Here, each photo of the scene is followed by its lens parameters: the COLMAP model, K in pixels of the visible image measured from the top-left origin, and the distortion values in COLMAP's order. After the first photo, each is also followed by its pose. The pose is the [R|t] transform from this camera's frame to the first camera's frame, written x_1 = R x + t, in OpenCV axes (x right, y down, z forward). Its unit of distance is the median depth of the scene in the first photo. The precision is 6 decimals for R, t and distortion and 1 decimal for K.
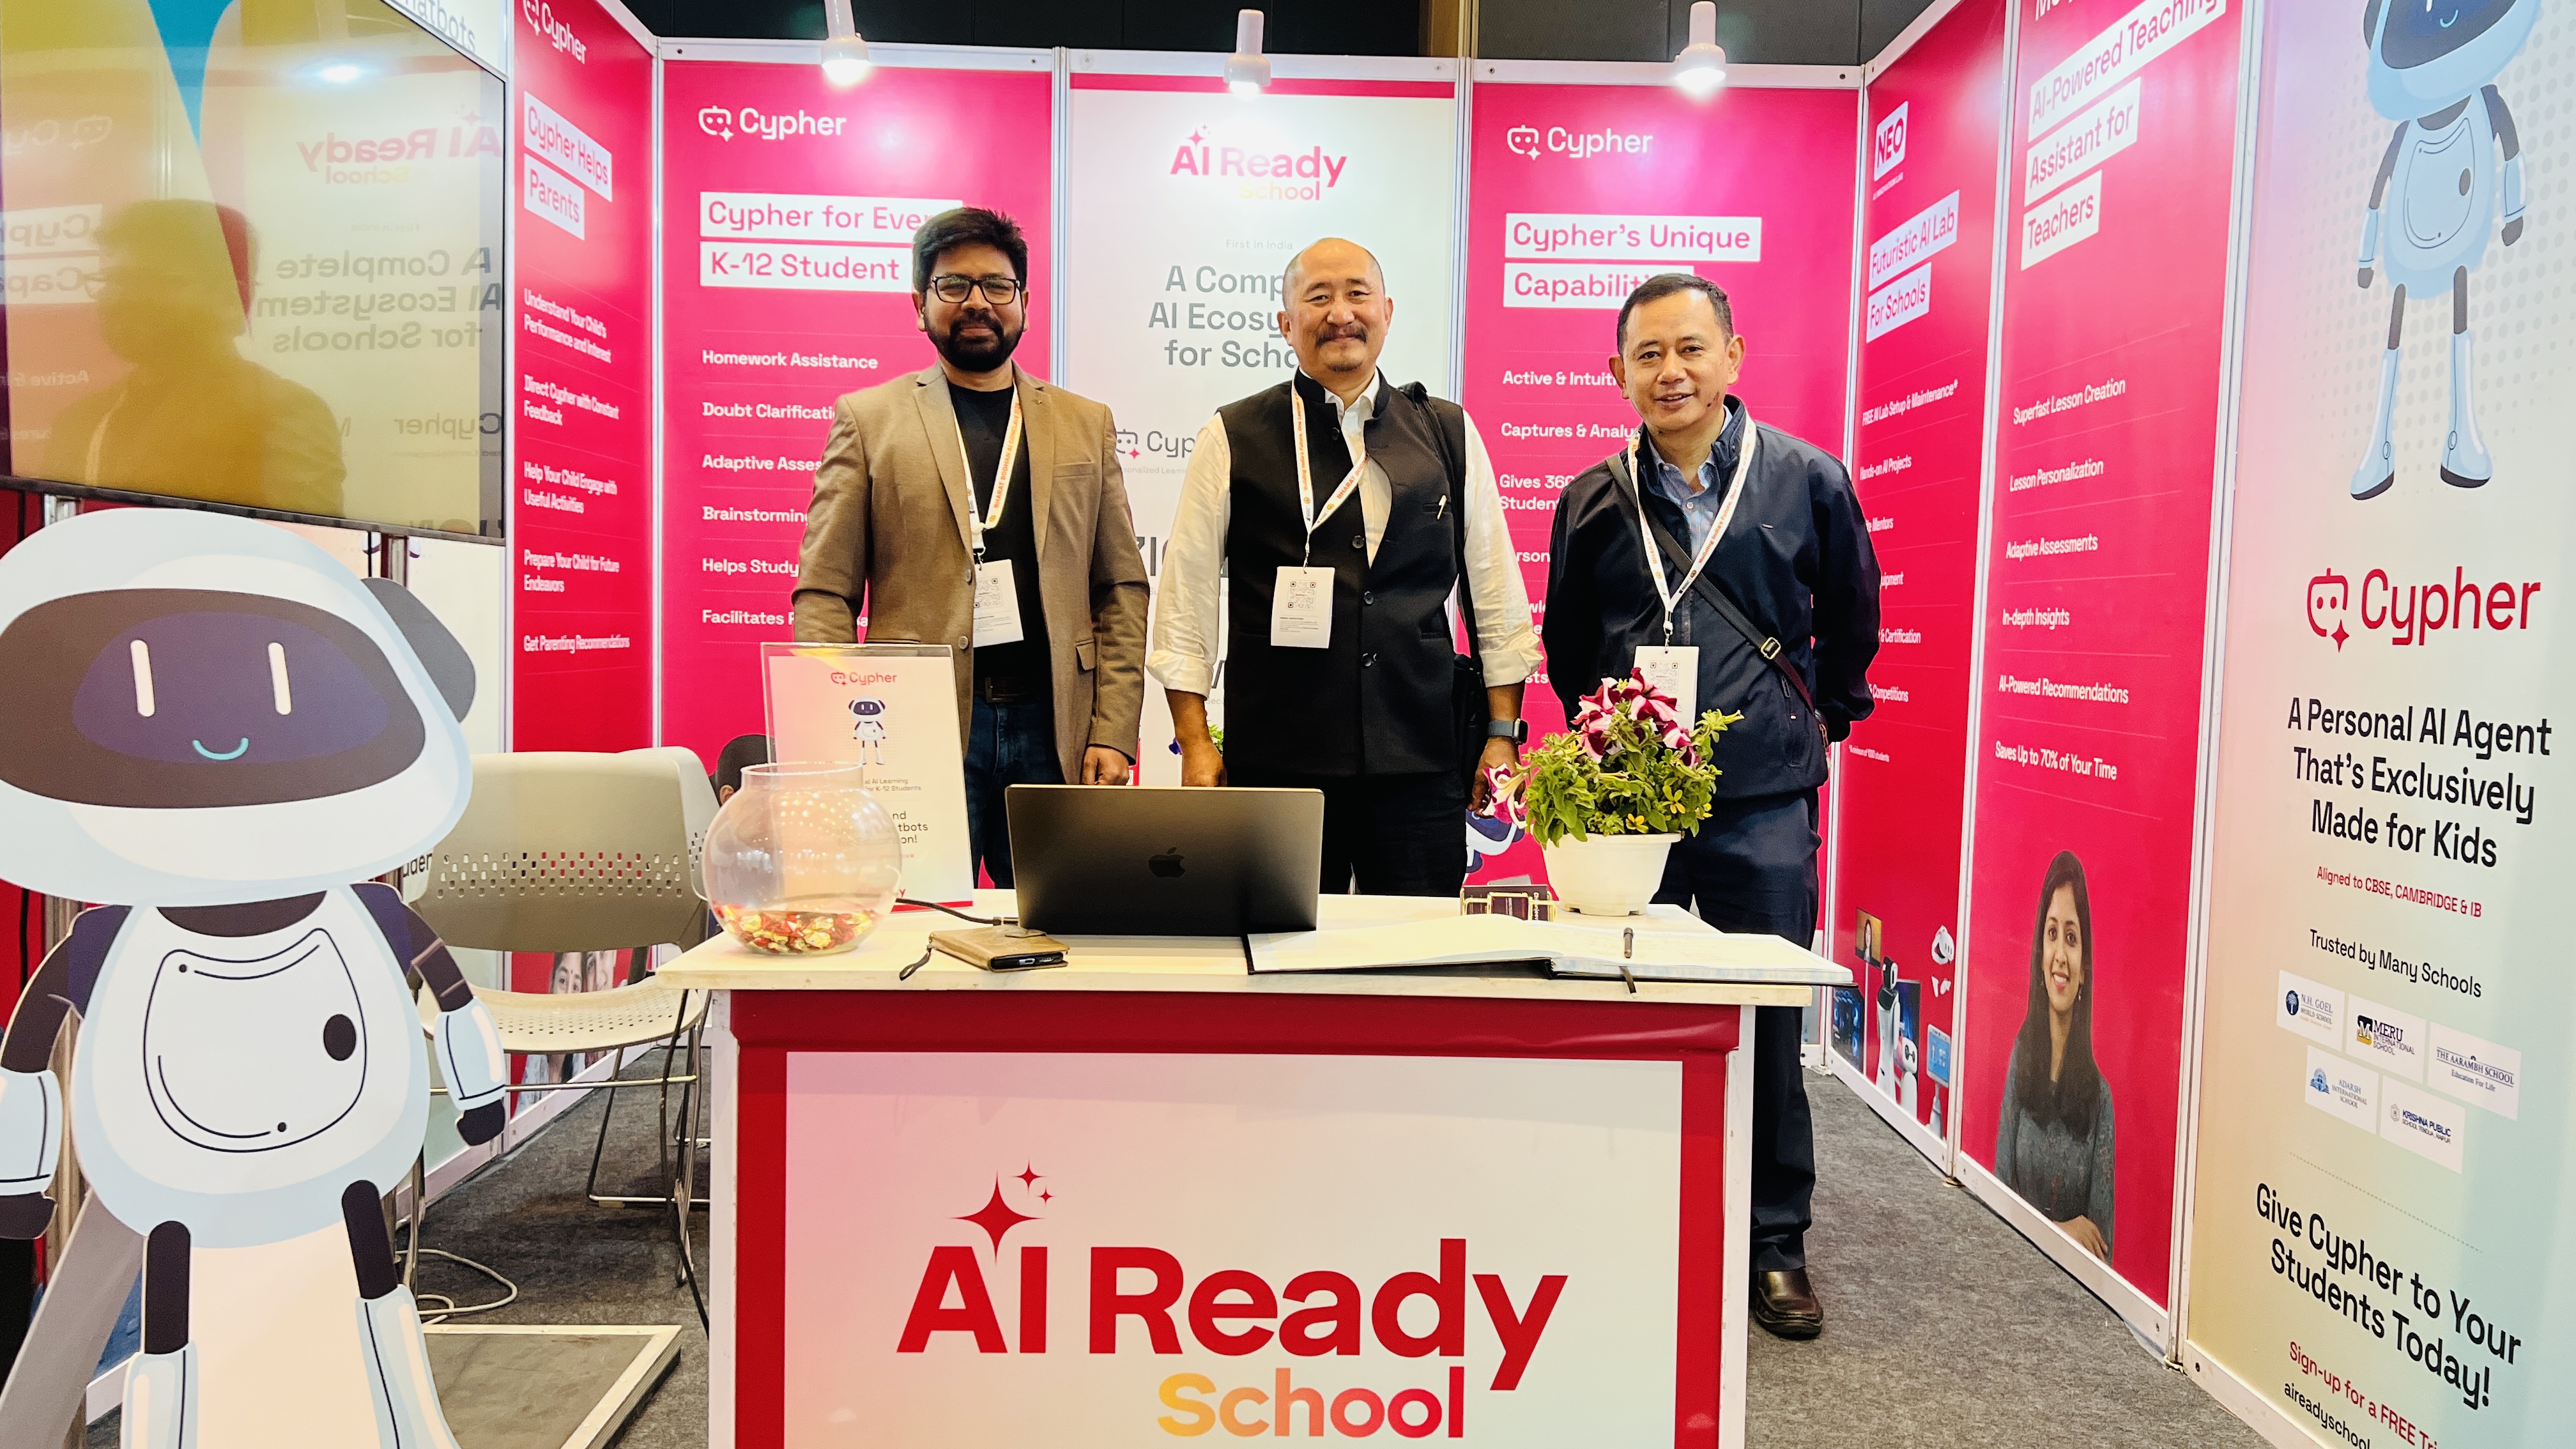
lens RADIAL K [[1909.6, 0, 1282.7], [0, 1909.6, 736.6], [0, 0, 1]] dist [-0.010819, -0.013986]
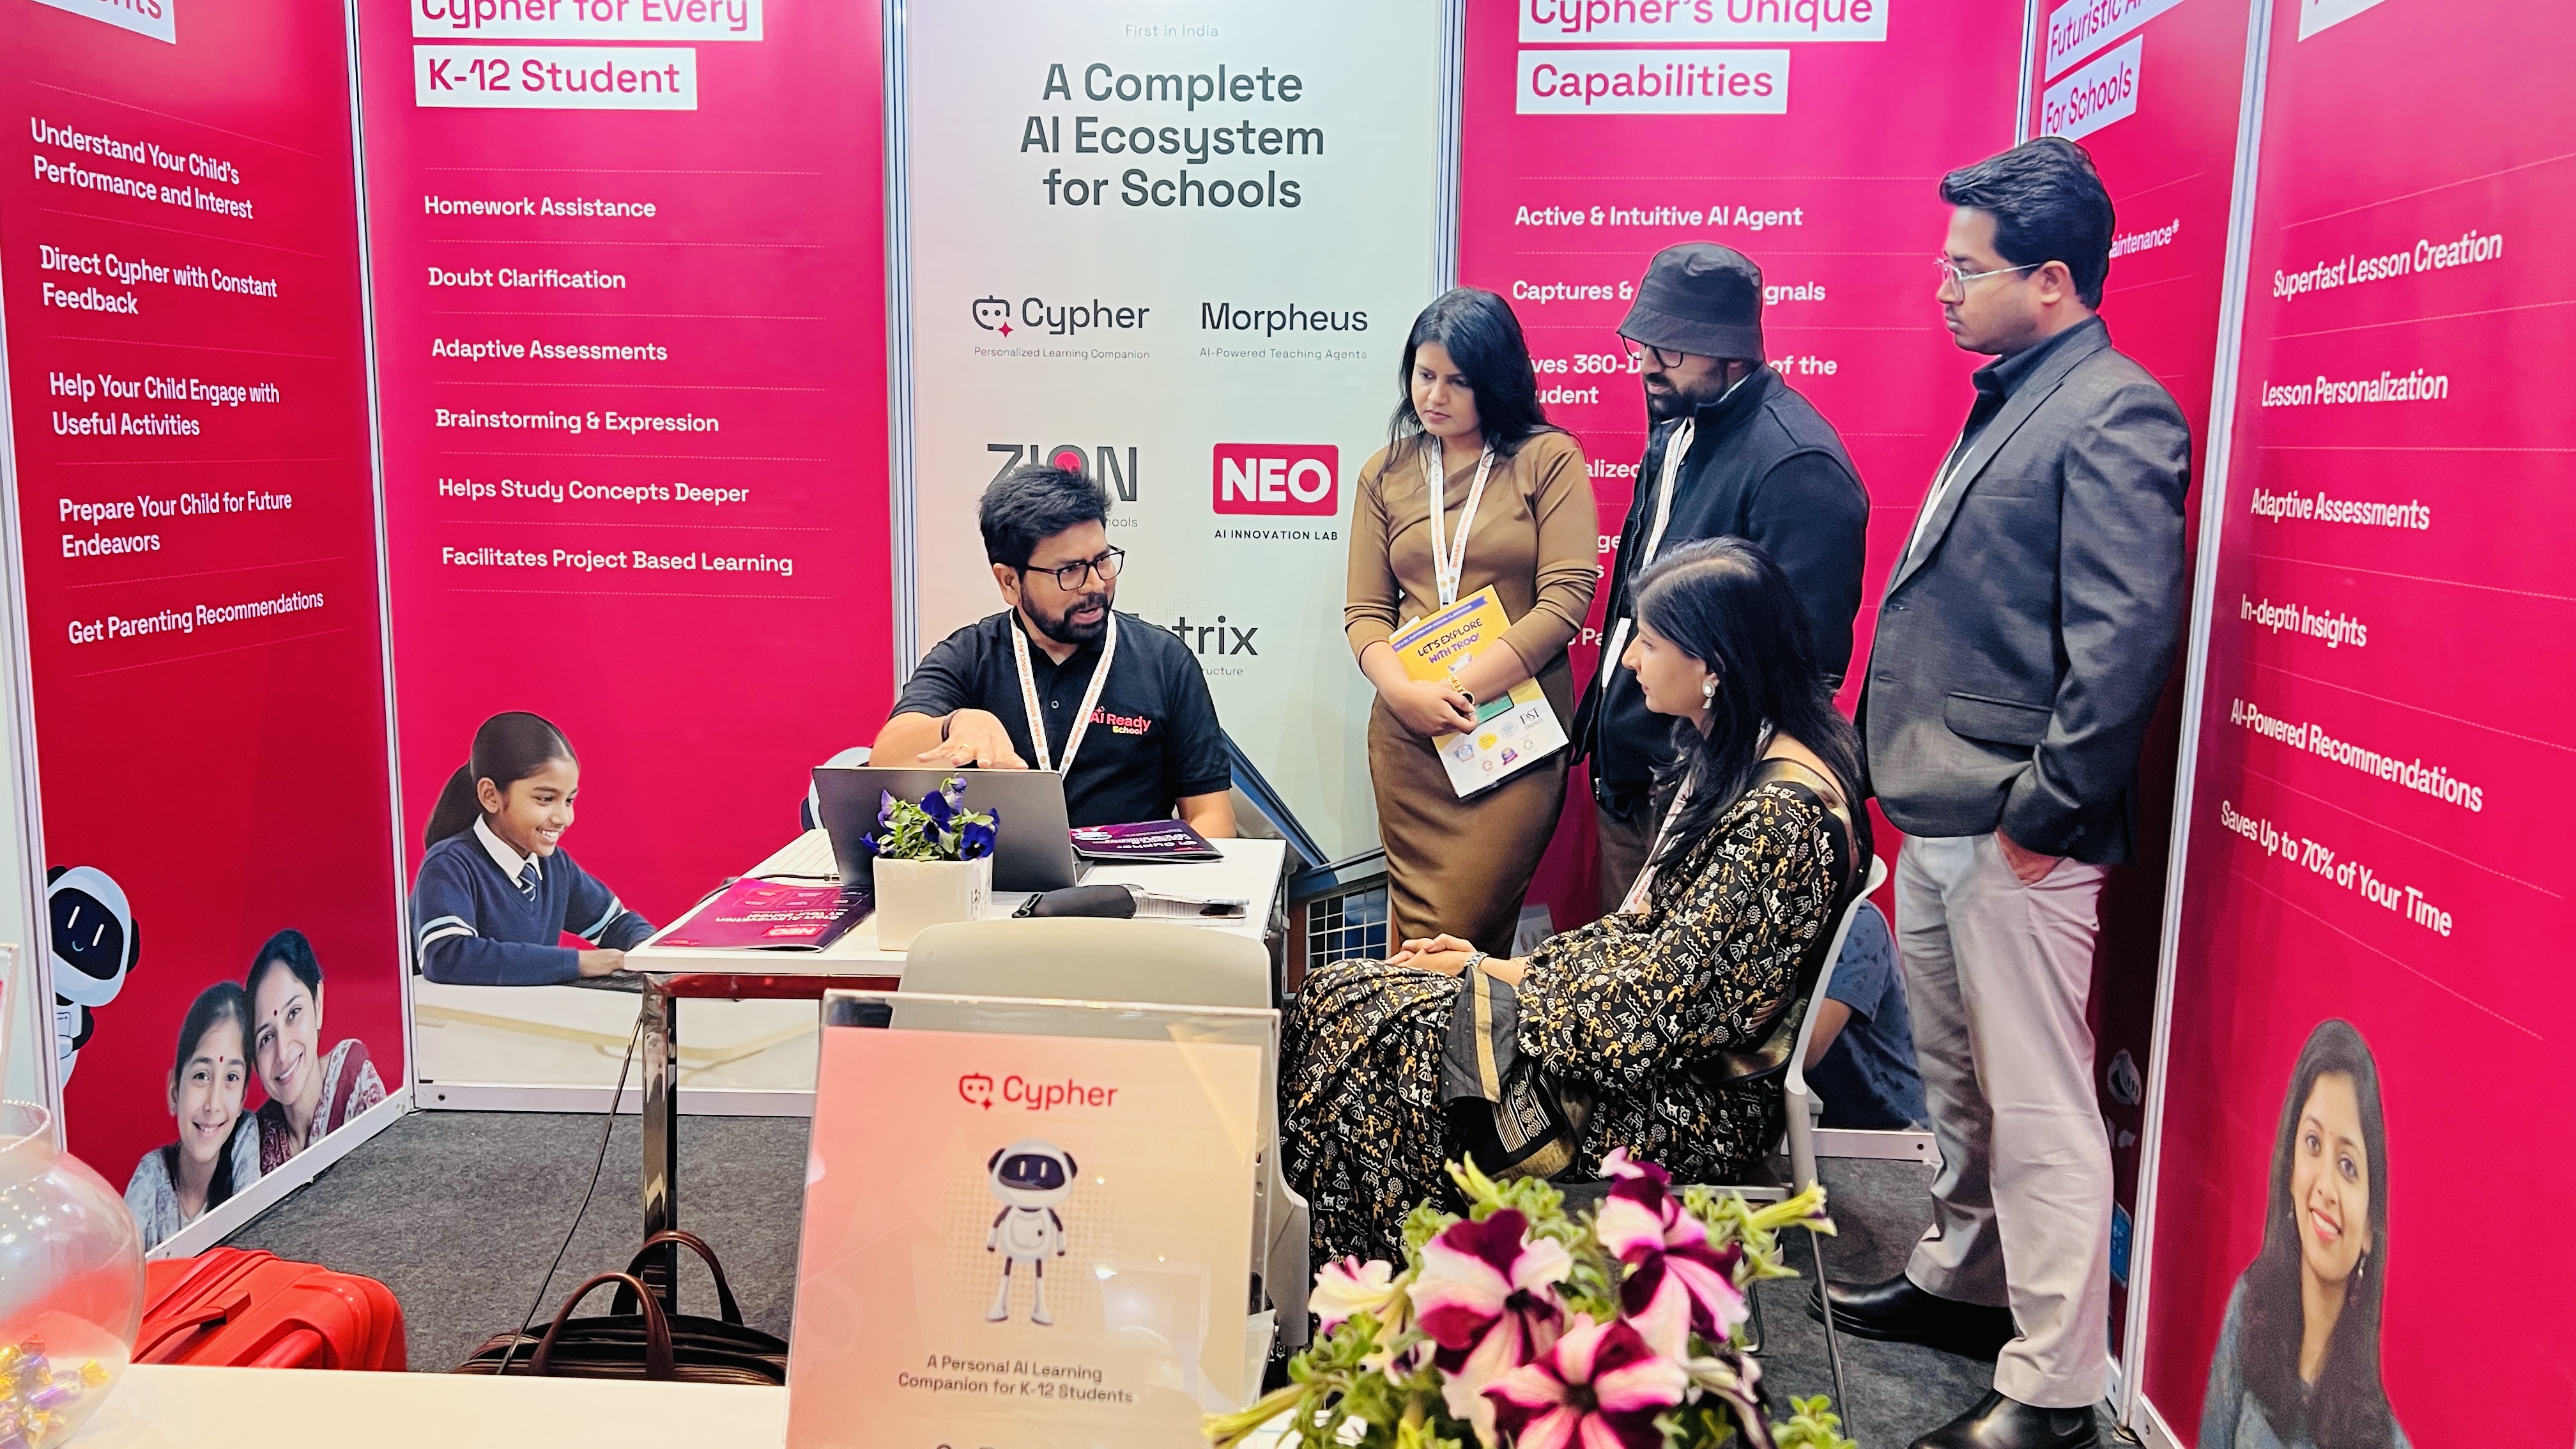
lens RADIAL K [[1909.6, 0, 1313.8], [0, 1909.6, 717.2], [0, 0, 1]] dist [-0.010819, -0.013986]
pose [[0.997785, 0.002451, -0.066477, 0.088852], [0.003153, 0.996456, 0.084061, -0.062599], [0.066447, -0.084085, 0.994241, 0.275575]]
